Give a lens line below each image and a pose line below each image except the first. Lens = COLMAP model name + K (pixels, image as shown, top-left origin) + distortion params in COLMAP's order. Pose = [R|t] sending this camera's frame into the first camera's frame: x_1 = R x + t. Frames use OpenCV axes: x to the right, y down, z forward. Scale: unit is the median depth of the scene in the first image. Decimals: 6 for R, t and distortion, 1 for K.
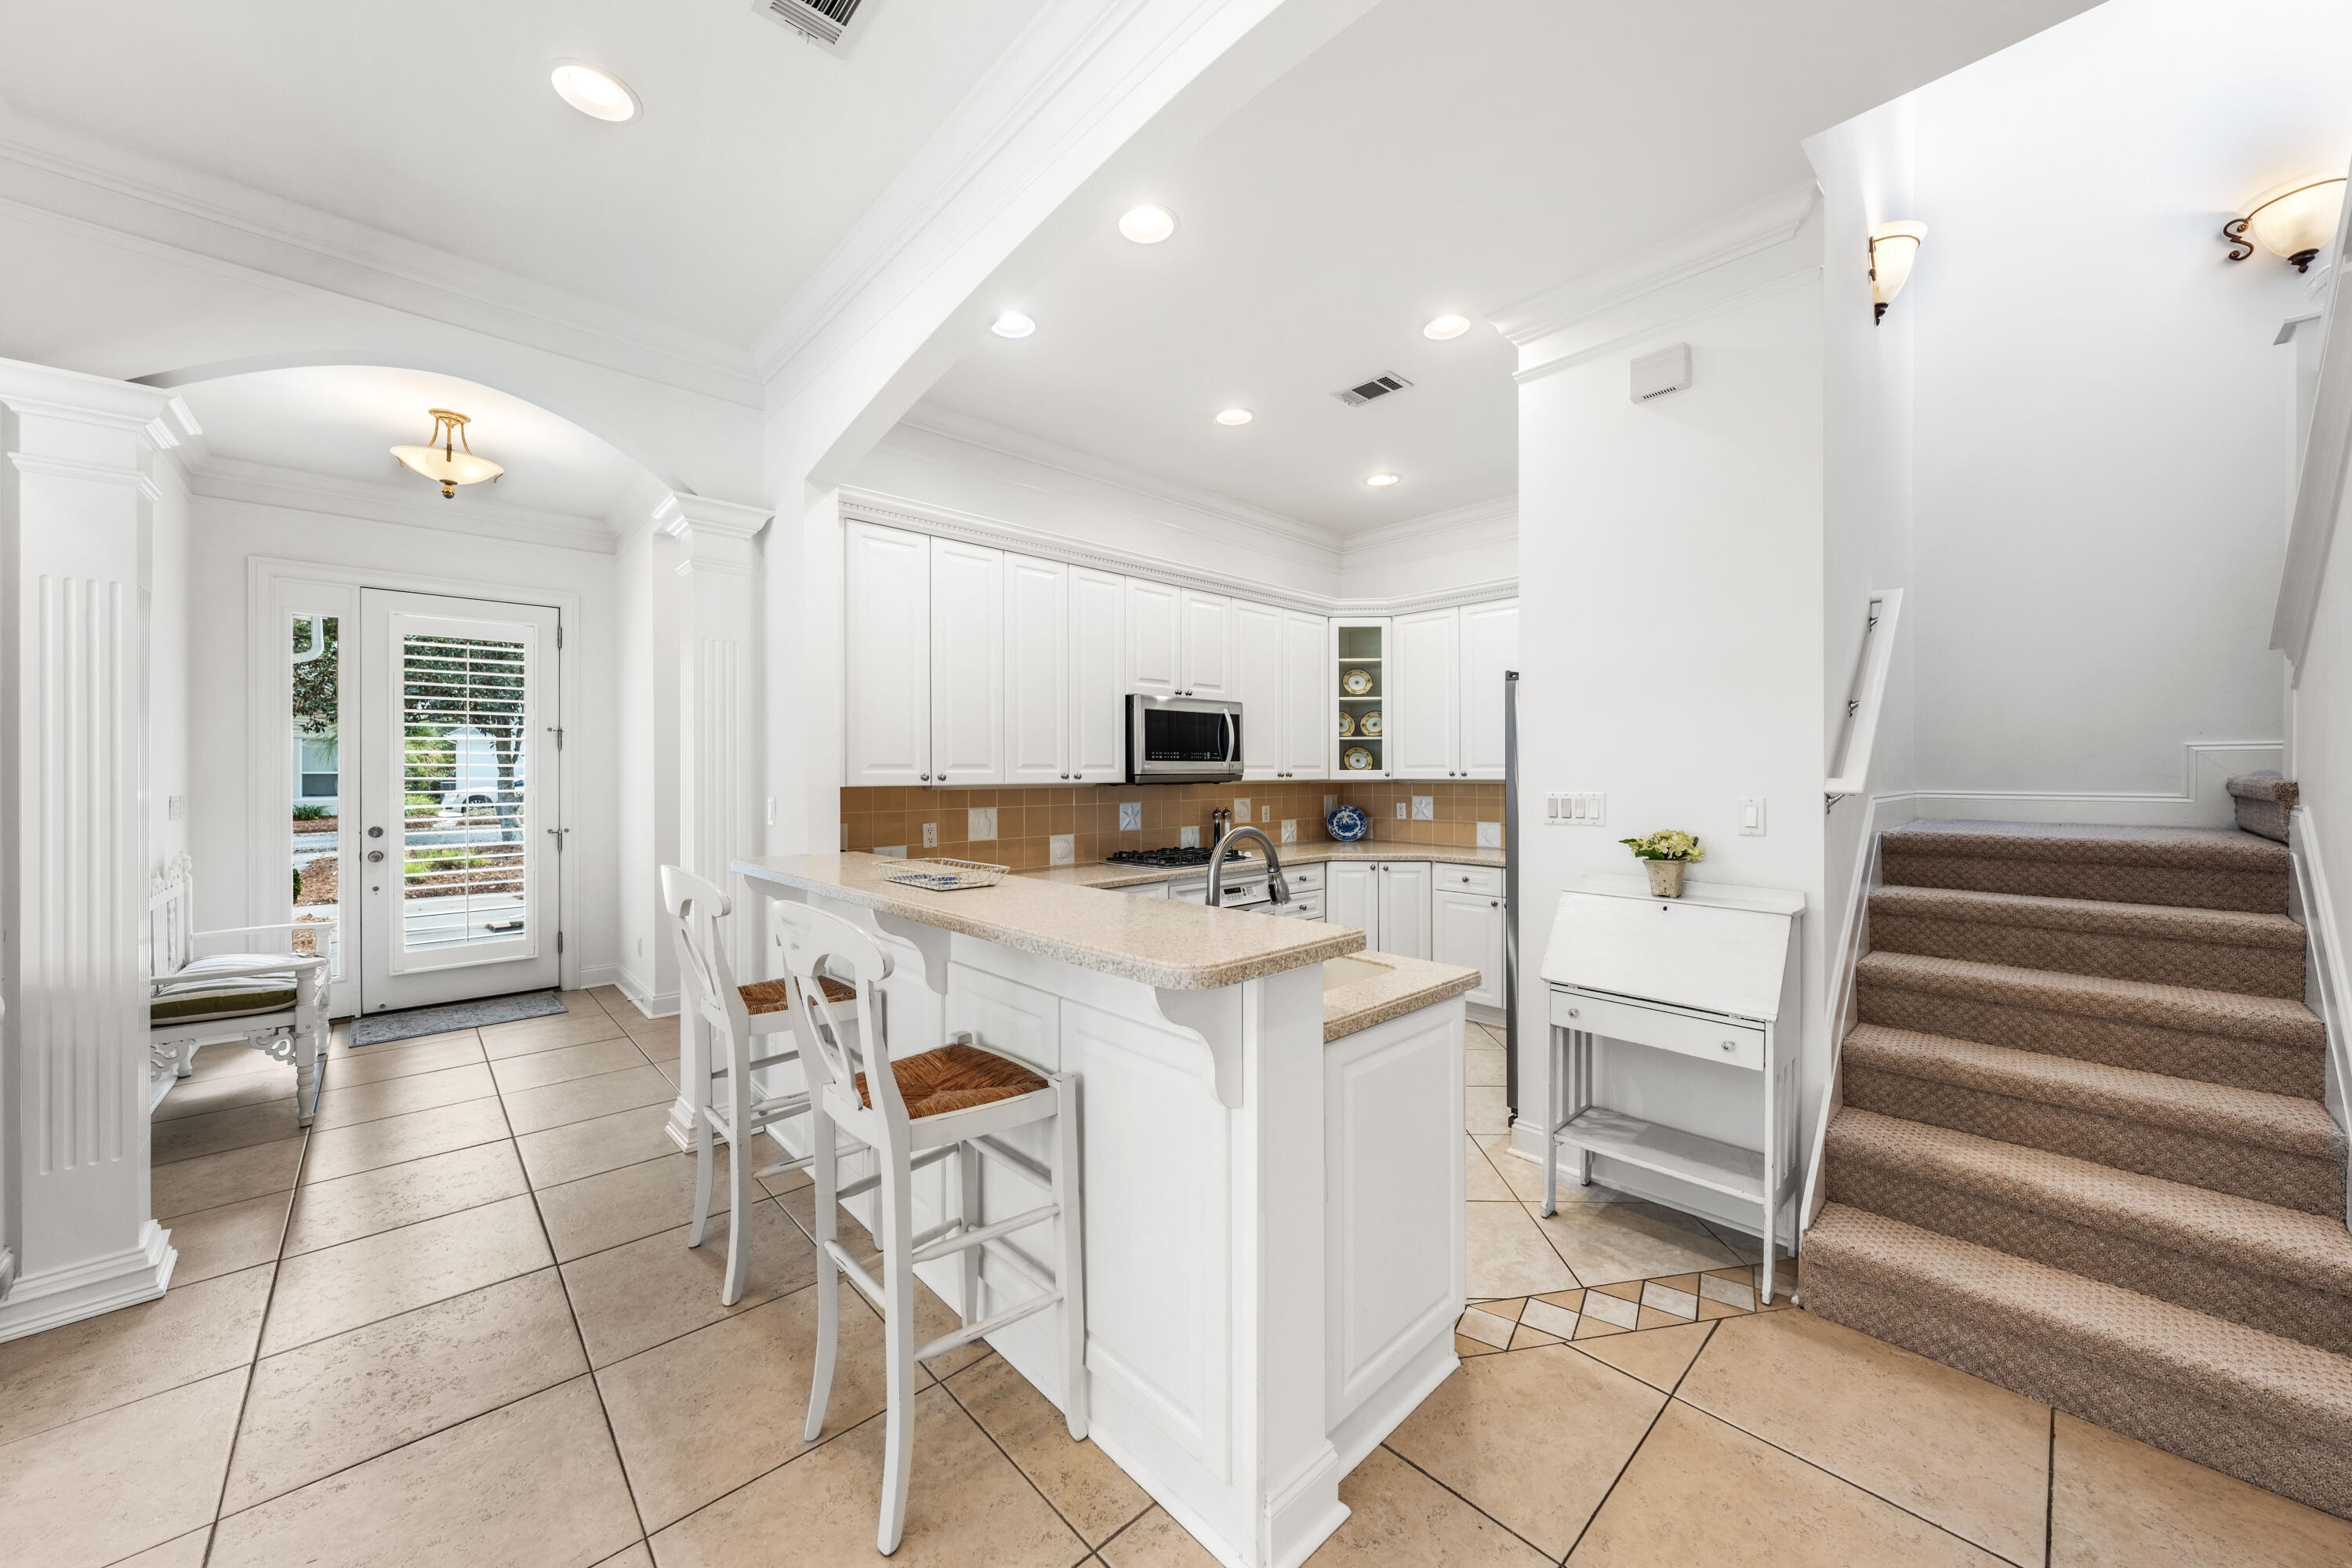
lens RADIAL K [[841.7, 0, 1181.1], [0, 841.7, 770.6], [0, 0, 1]] dist [0.002324, -0.000056]
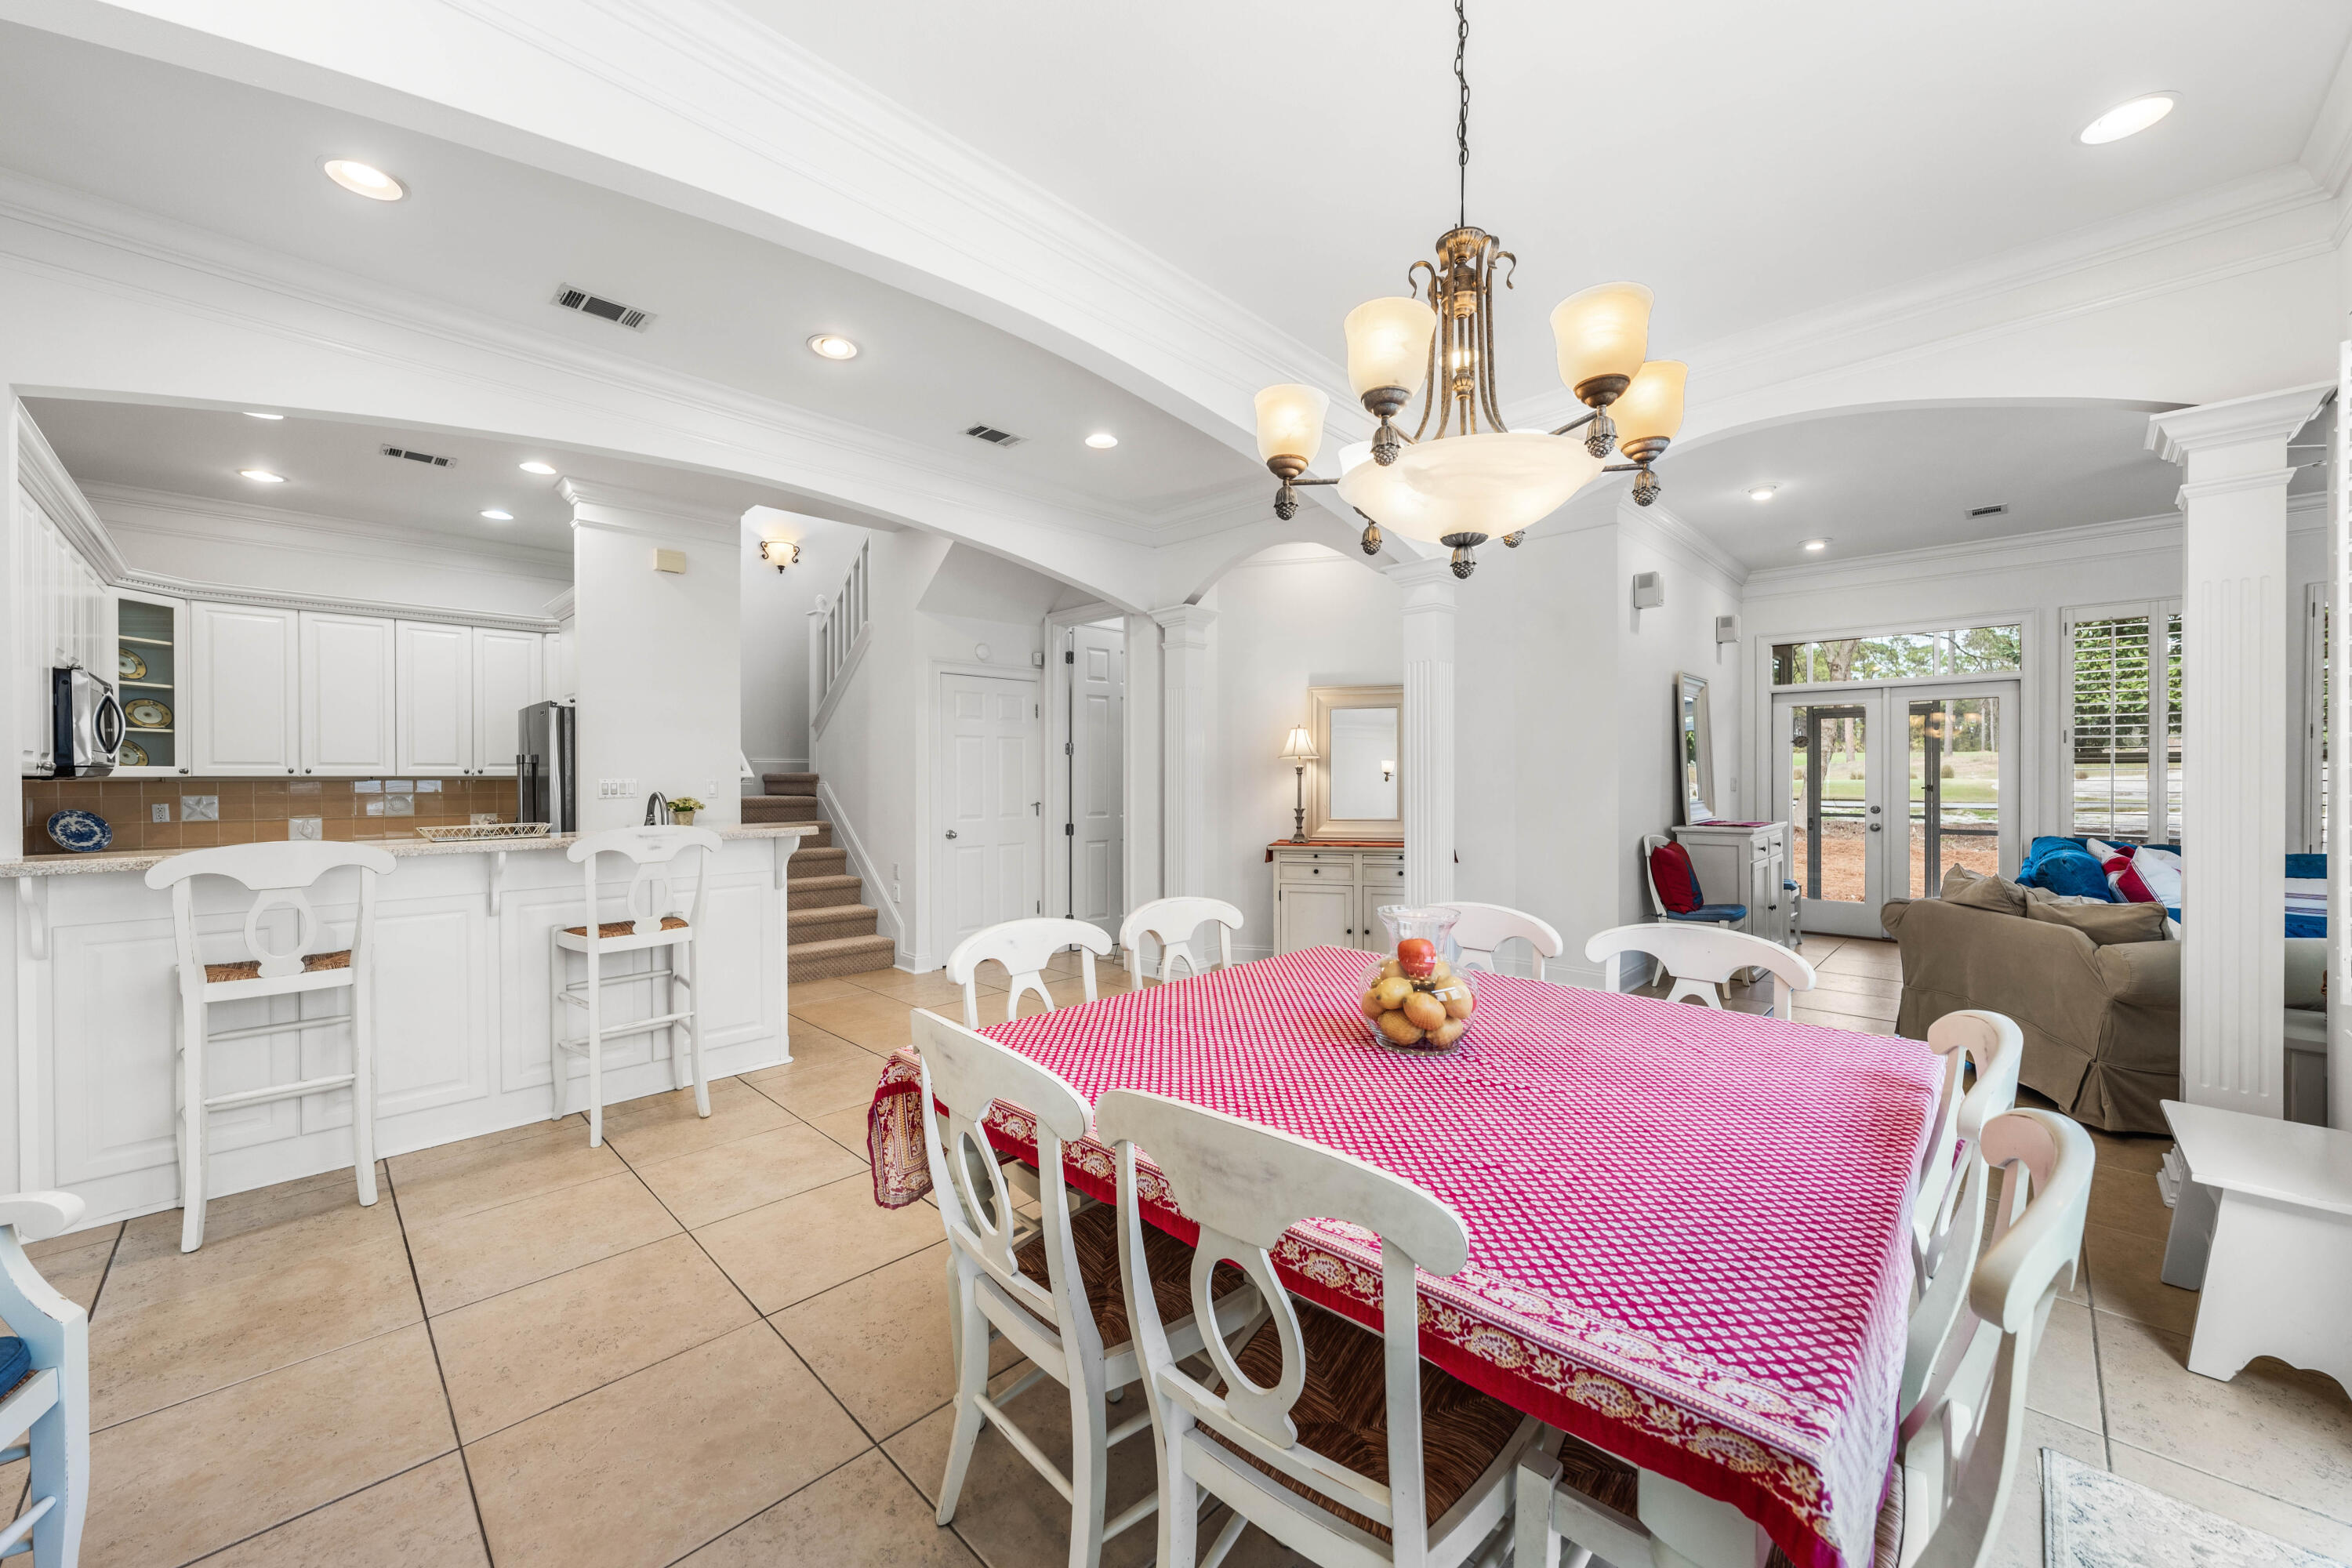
lens RADIAL K [[841.7, 0, 1166.9], [0, 841.7, 779.6], [0, 0, 1]] dist [0.002324, -0.000056]
pose [[-0.032191, 0.000563, 0.999482, -1.211712], [0.001316, 0.999999, -0.000521, 0.026821], [-0.999481, 0.001298, -0.032192, -0.066915]]
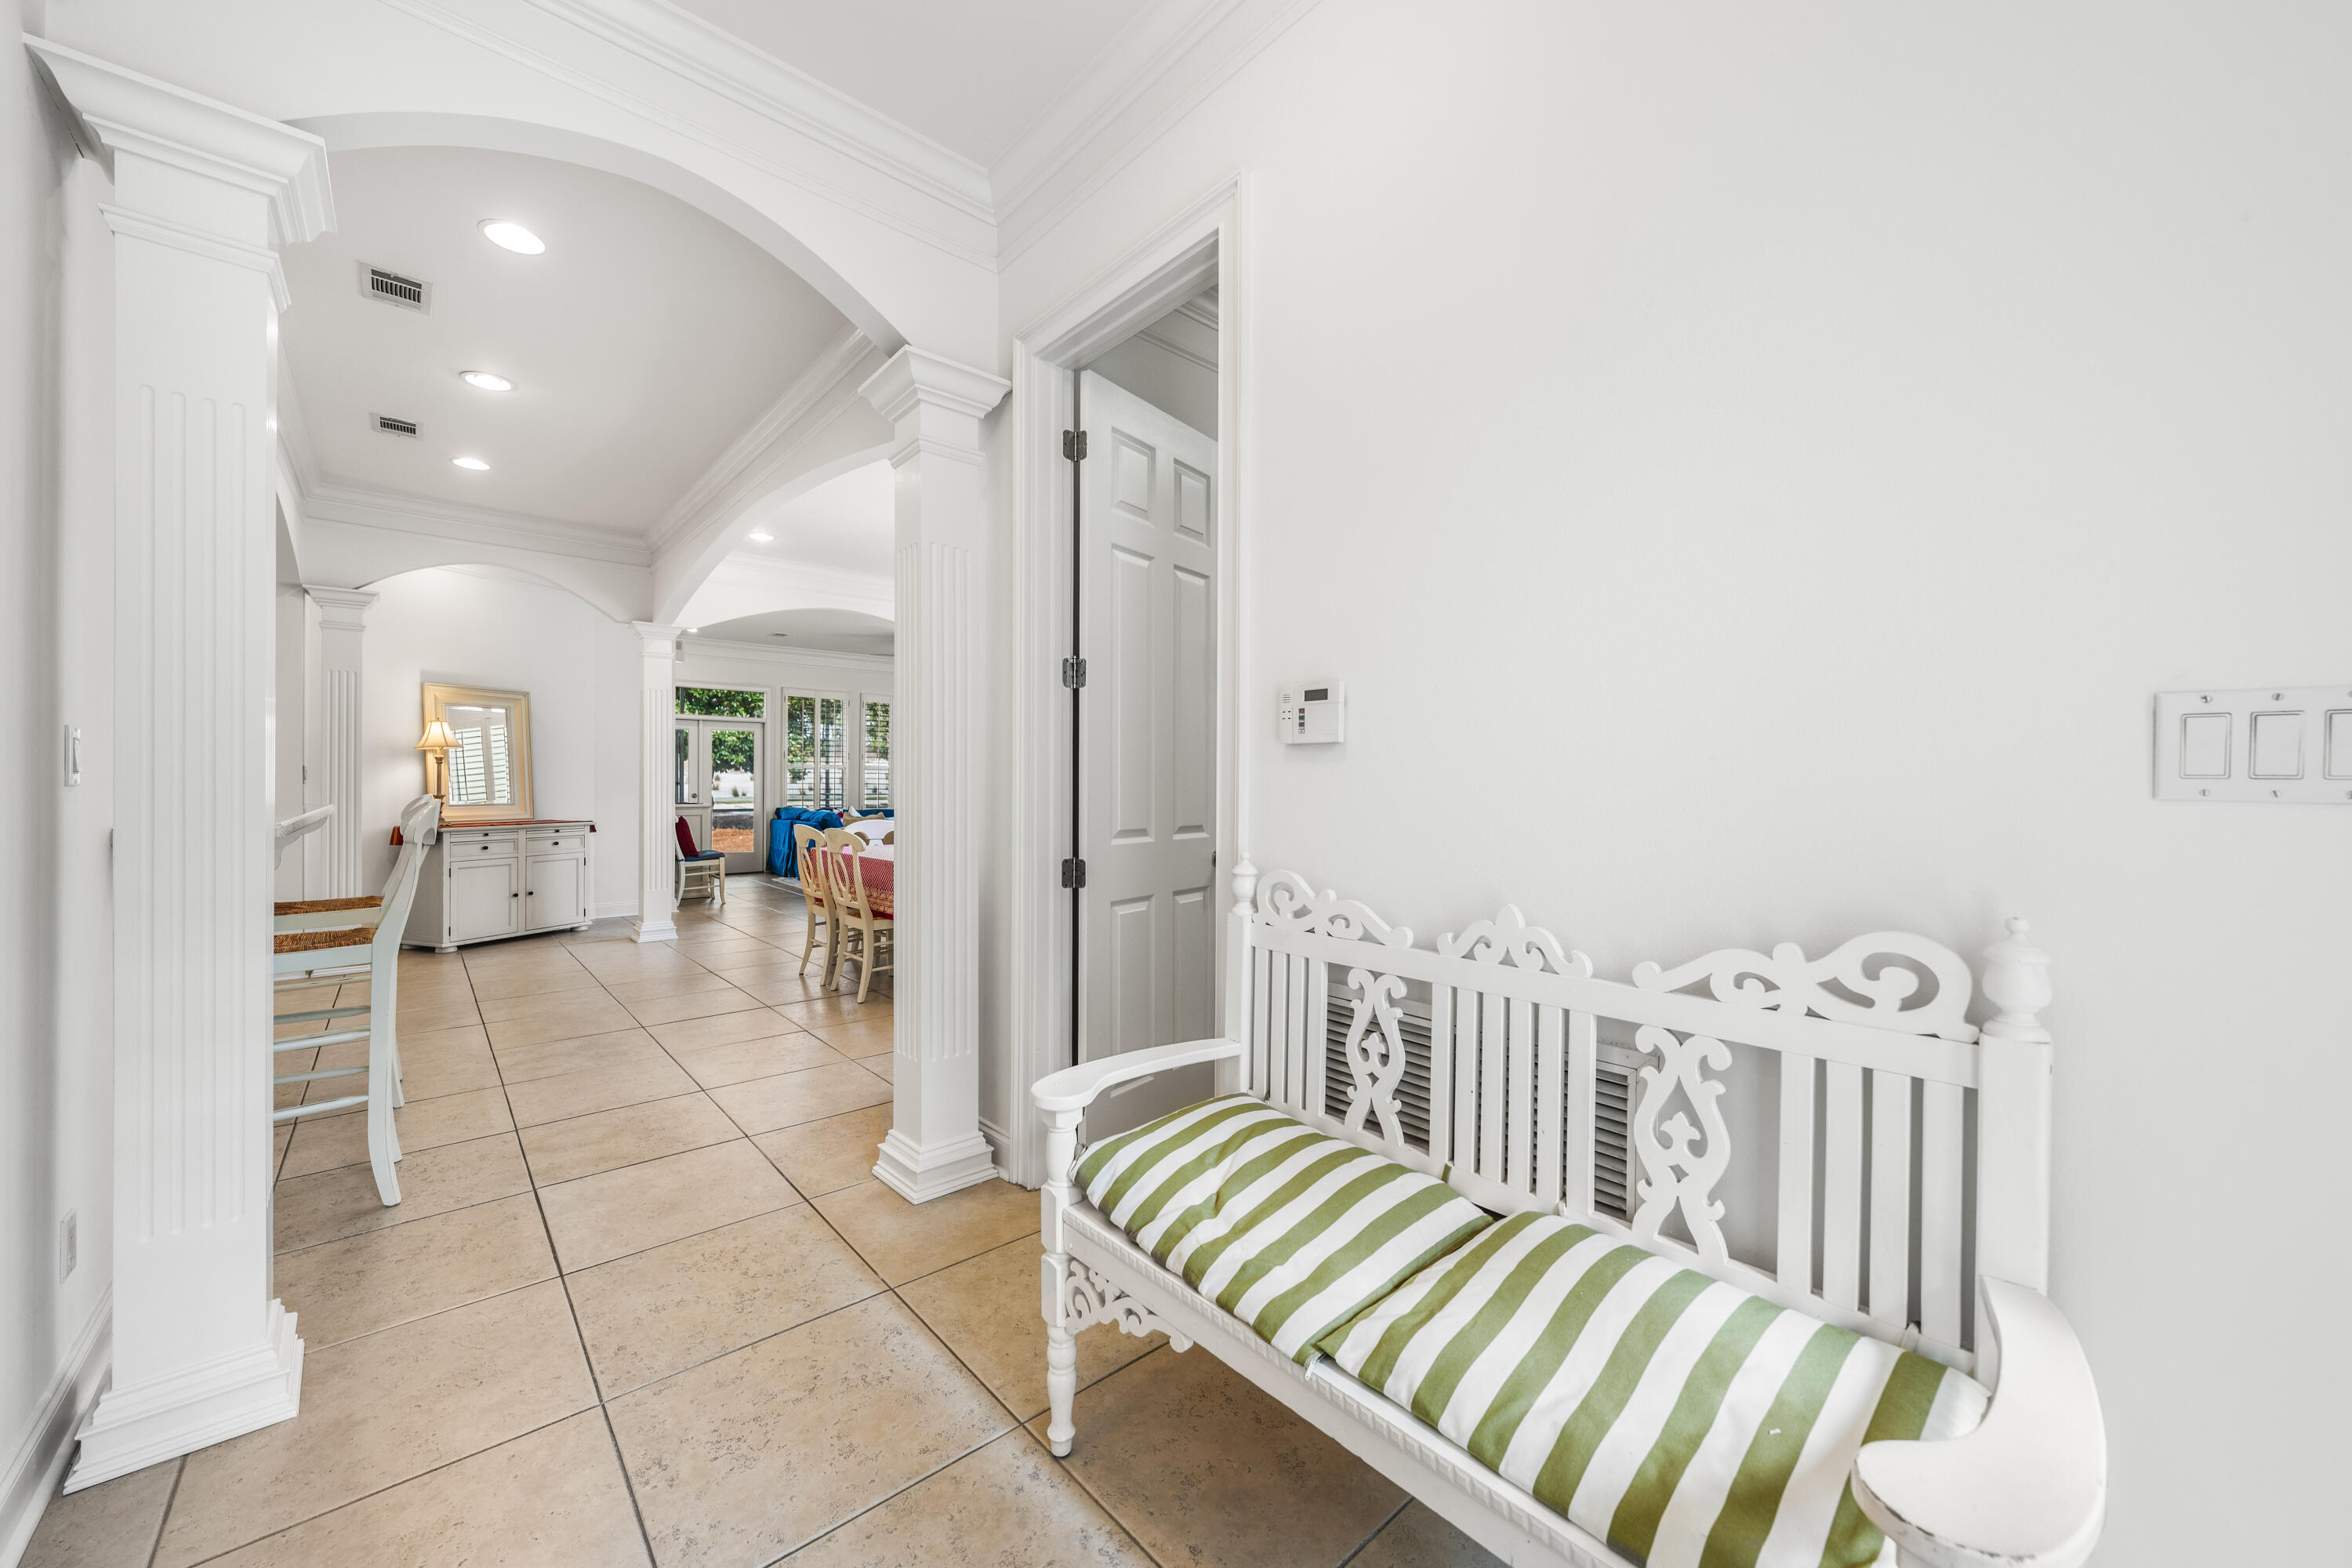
lens RADIAL K [[841.7, 0, 1169.0], [0, 841.7, 777.2], [0, 0, 1]] dist [0.002324, -0.000056]
pose [[-0.999497, -0.000505, 0.031705, -1.172500], [-0.000742, 0.999972, -0.007466, 0.060625], [-0.031700, -0.007486, -0.999469, 1.502645]]
